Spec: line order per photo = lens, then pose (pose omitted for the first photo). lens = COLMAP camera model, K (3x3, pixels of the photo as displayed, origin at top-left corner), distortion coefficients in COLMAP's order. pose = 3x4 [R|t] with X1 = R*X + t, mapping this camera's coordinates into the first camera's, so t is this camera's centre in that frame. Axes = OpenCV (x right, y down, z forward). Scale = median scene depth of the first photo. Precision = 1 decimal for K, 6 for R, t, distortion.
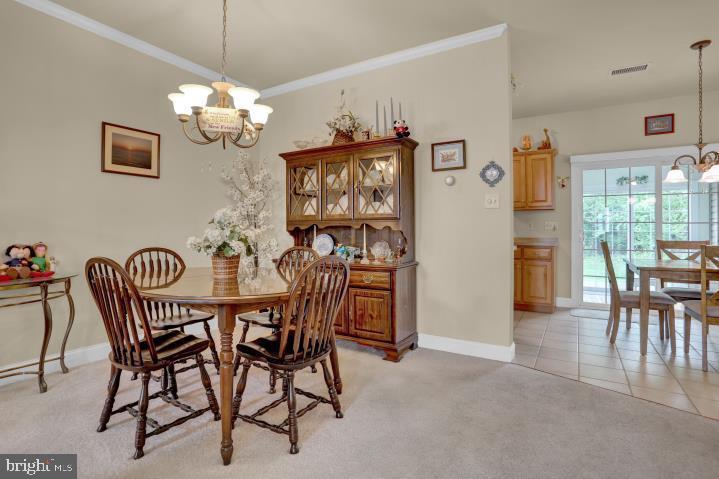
lens RADIAL K [[355.7, 0, 356.4], [0, 355.7, 233.4], [0, 0, 1]] dist [-0.068584, 0.028019]
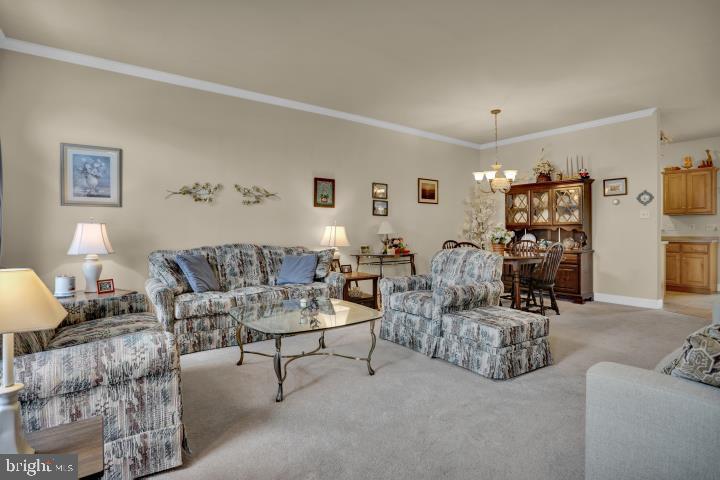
lens RADIAL K [[356.2, 0, 356.9], [0, 356.2, 233.9], [0, 0, 1]] dist [-0.068584, 0.028019]
pose [[0.924997, 0.001610, -0.379971, -0.243275], [-0.001045, 0.999998, 0.001693, 0.002556], [0.379973, -0.001169, 0.924997, -0.959455]]
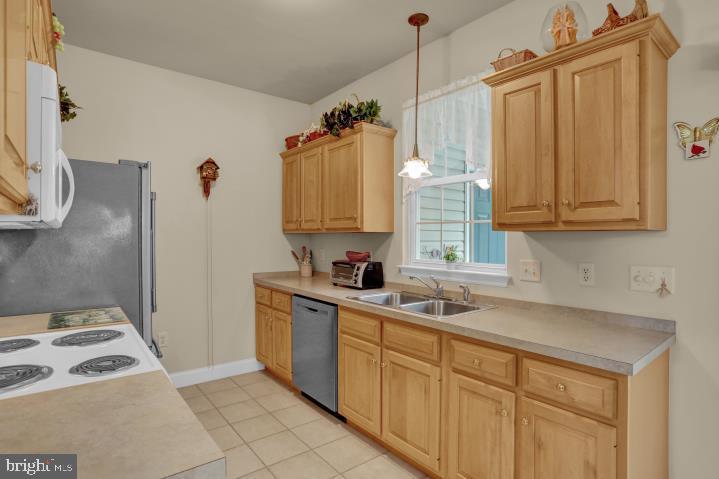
lens RADIAL K [[362.6, 0, 358.1], [0, 362.6, 247.8], [0, 0, 1]] dist [-0.060512, 0.022707]
pose [[0.939139, 0.009793, -0.343399, 0.651657], [-0.004423, 0.999855, 0.016417, -0.087168], [0.343510, -0.013899, 0.939046, 0.952668]]
